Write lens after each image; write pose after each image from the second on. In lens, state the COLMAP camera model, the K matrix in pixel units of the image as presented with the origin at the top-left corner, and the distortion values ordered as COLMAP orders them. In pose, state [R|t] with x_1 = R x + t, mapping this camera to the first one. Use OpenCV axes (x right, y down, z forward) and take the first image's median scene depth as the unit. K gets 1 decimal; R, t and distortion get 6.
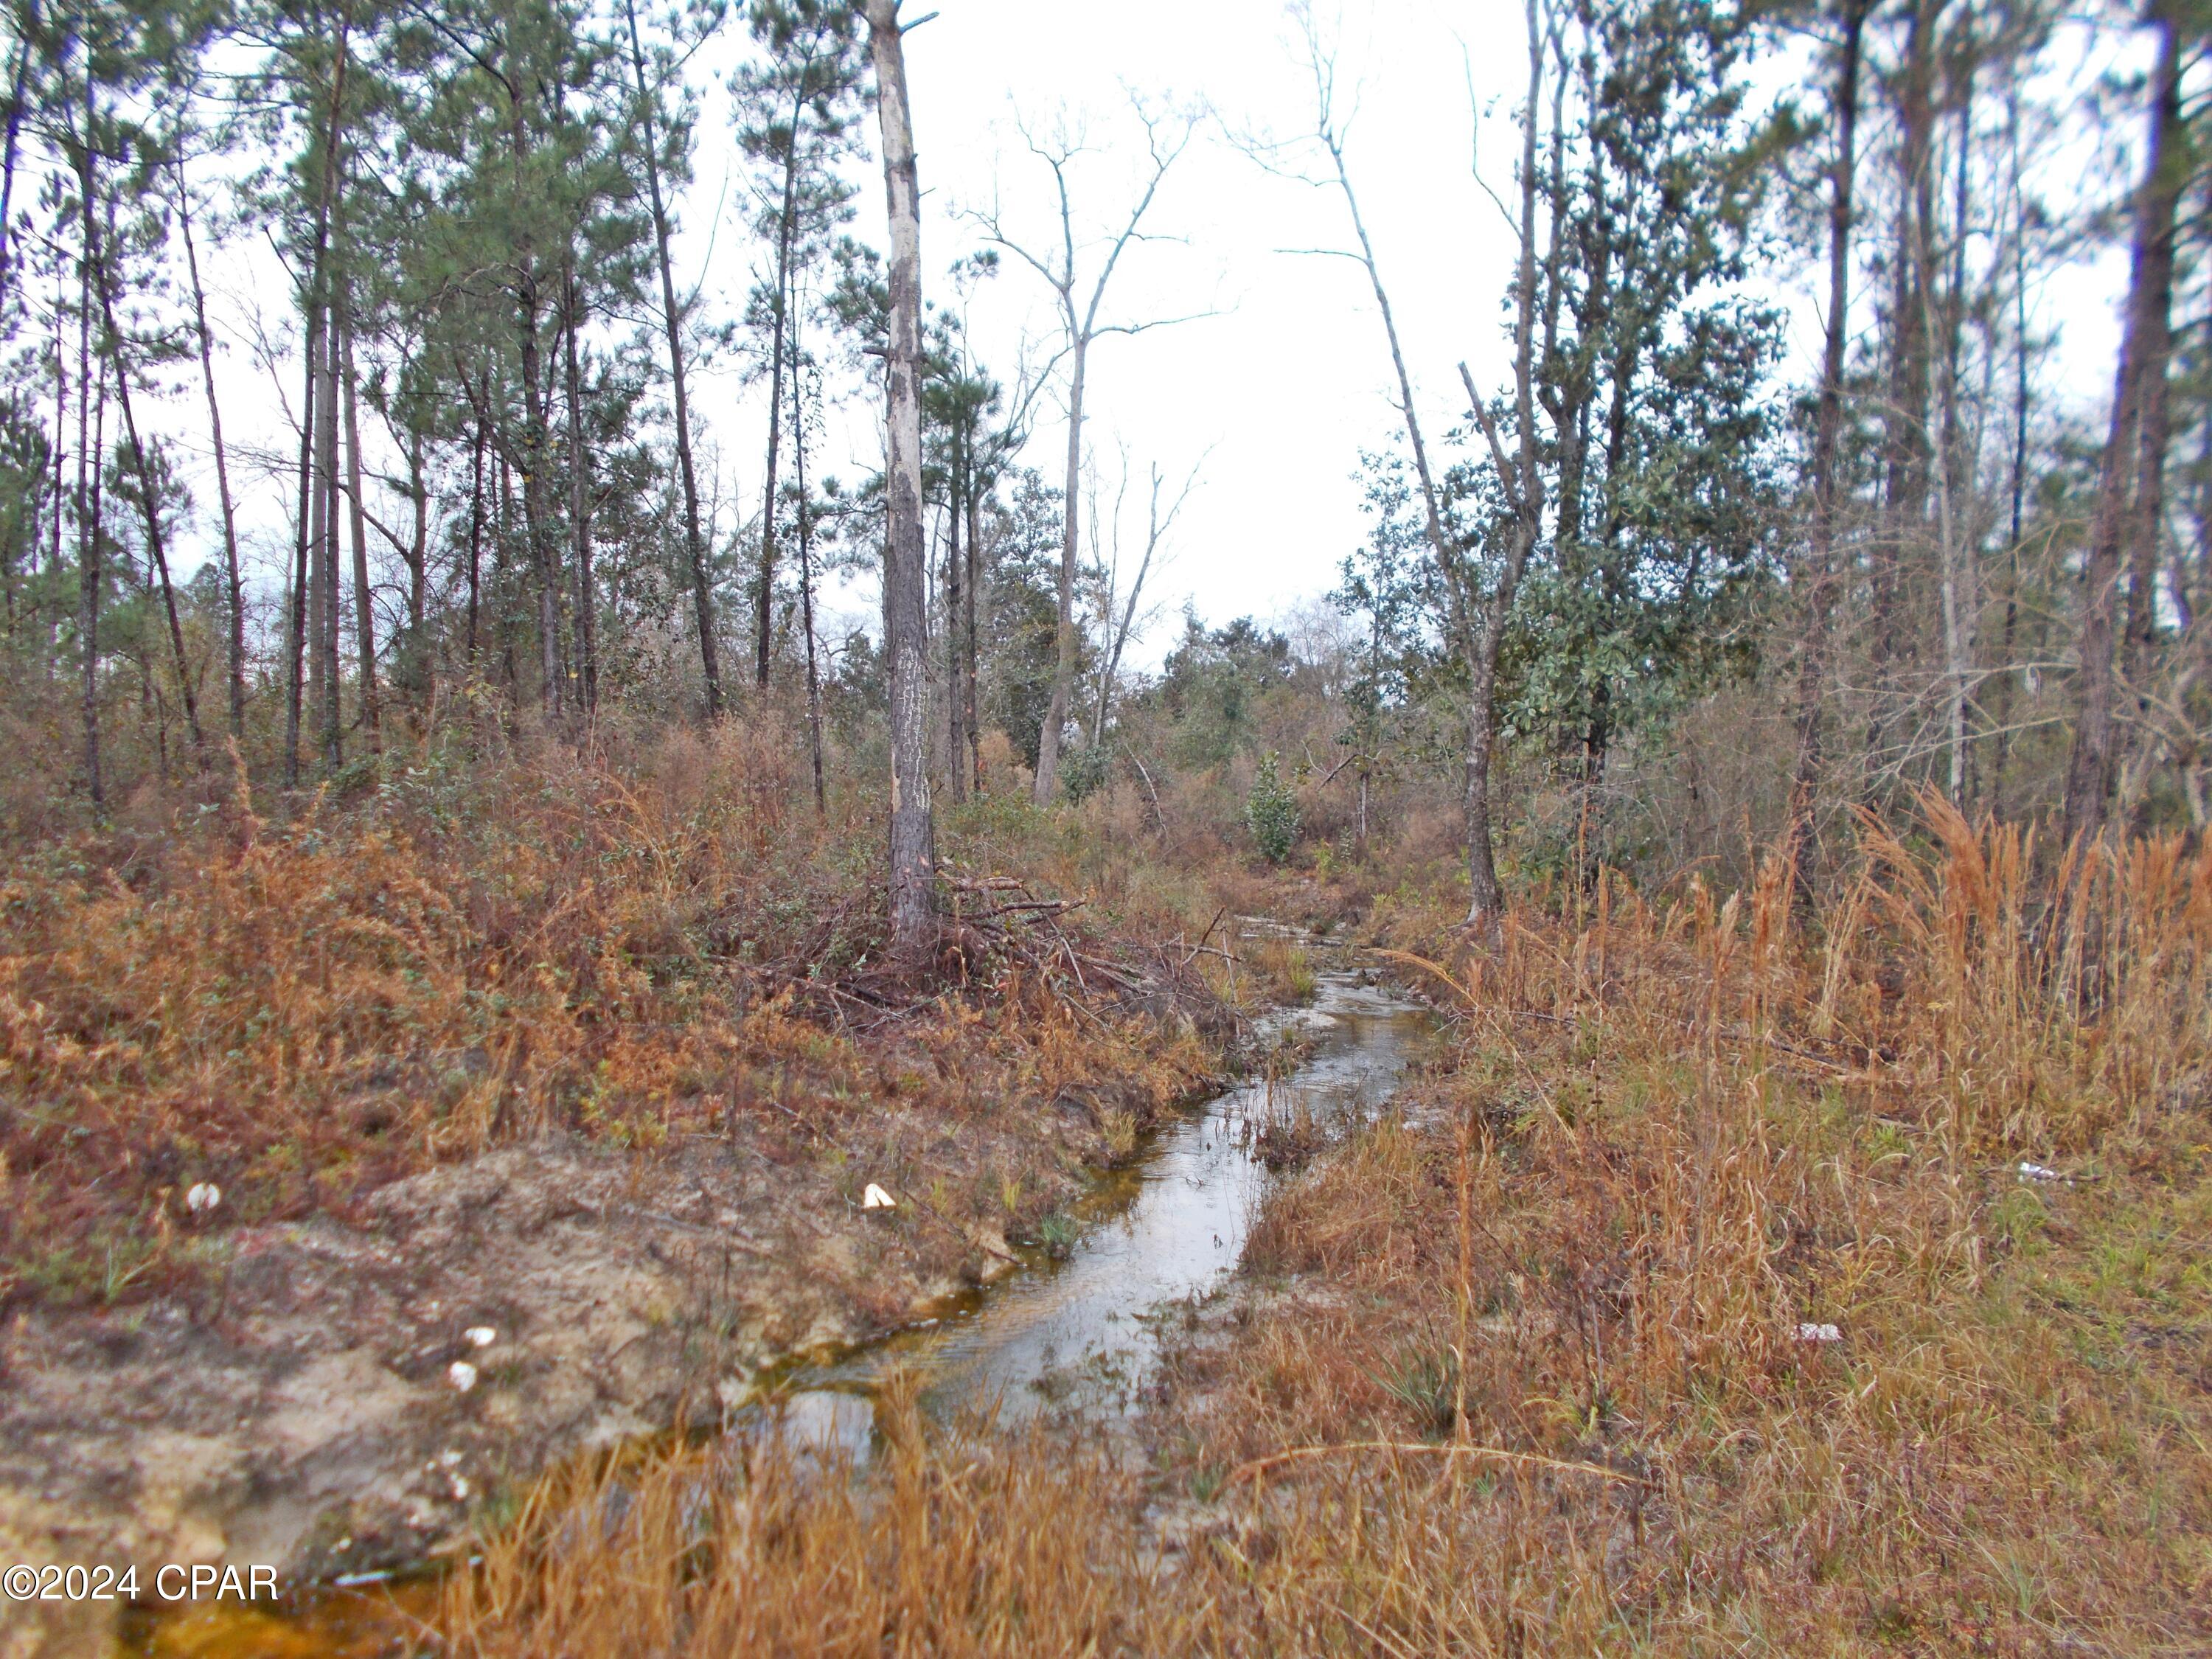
lens RADIAL K [[1684.6, 0, 1098.3], [0, 1684.6, 831.8], [0, 0, 1]] dist [0.003966, 0.000965]
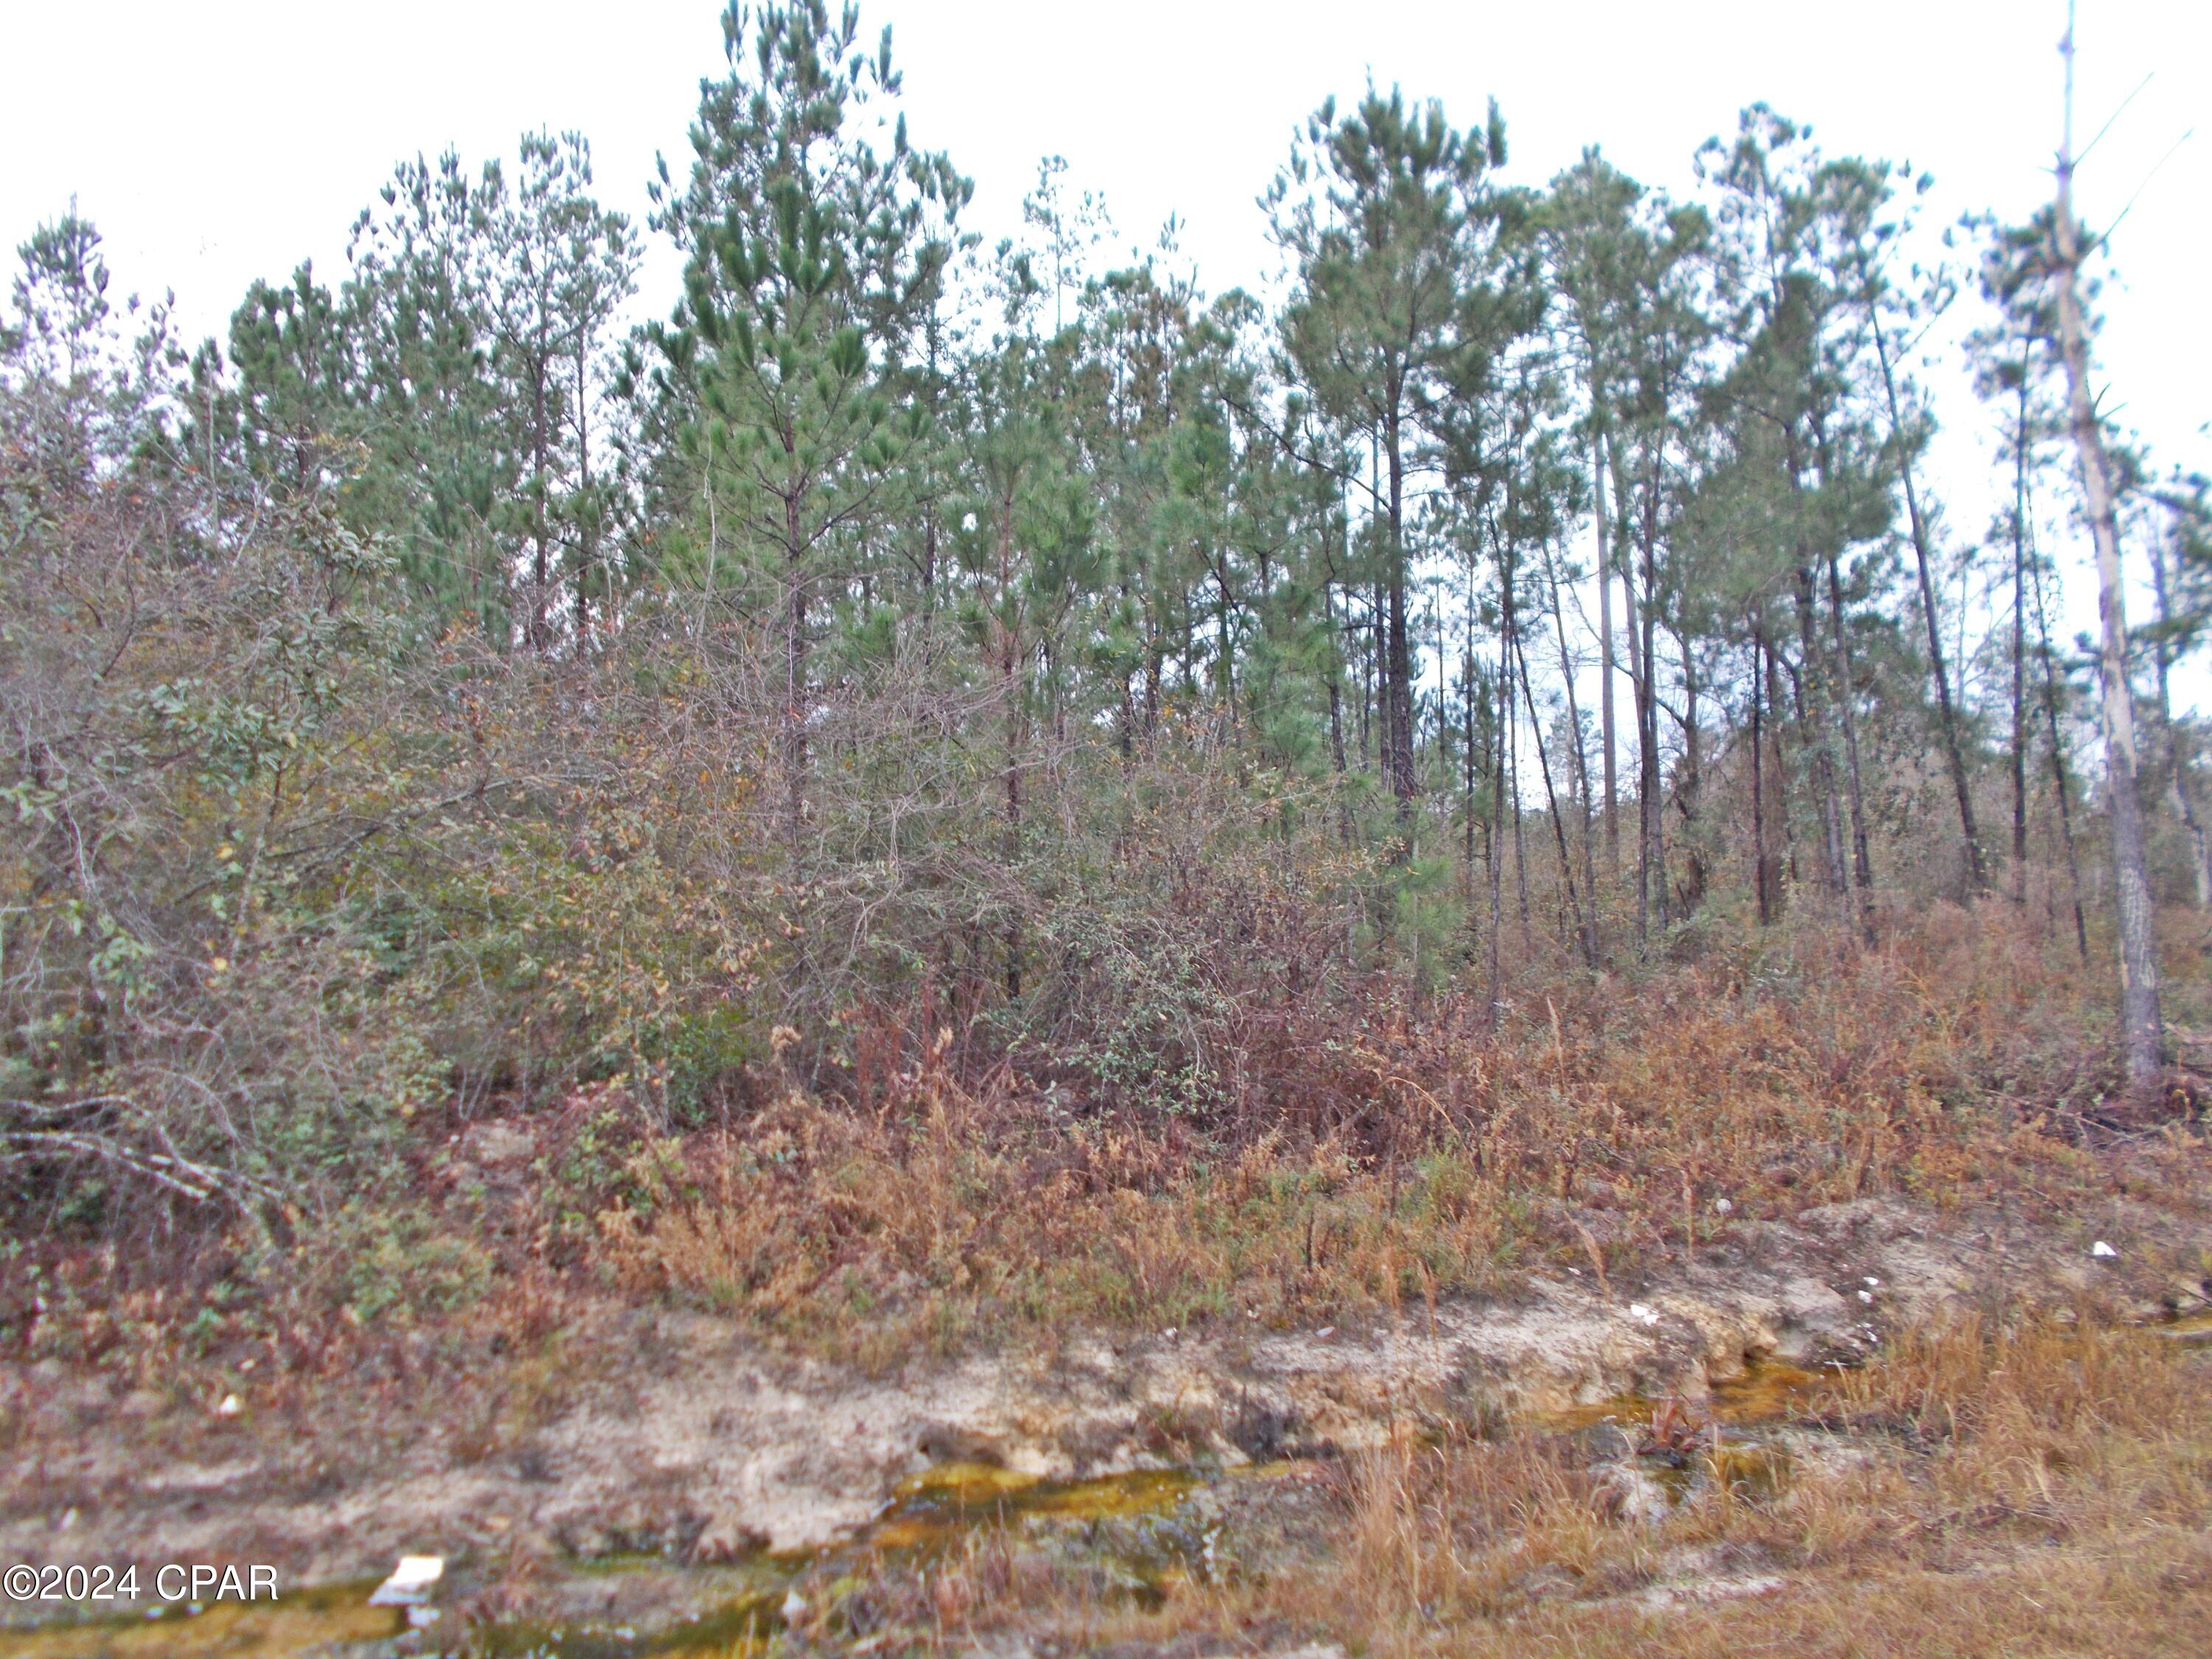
lens RADIAL K [[1684.6, 0, 1098.9], [0, 1684.6, 845.1], [0, 0, 1]] dist [0.003966, 0.000965]
pose [[0.761032, -0.055385, -0.646346, 0.181147], [0.023647, 0.998055, -0.057680, -0.090199], [0.648284, 0.028612, 0.760861, -0.775279]]
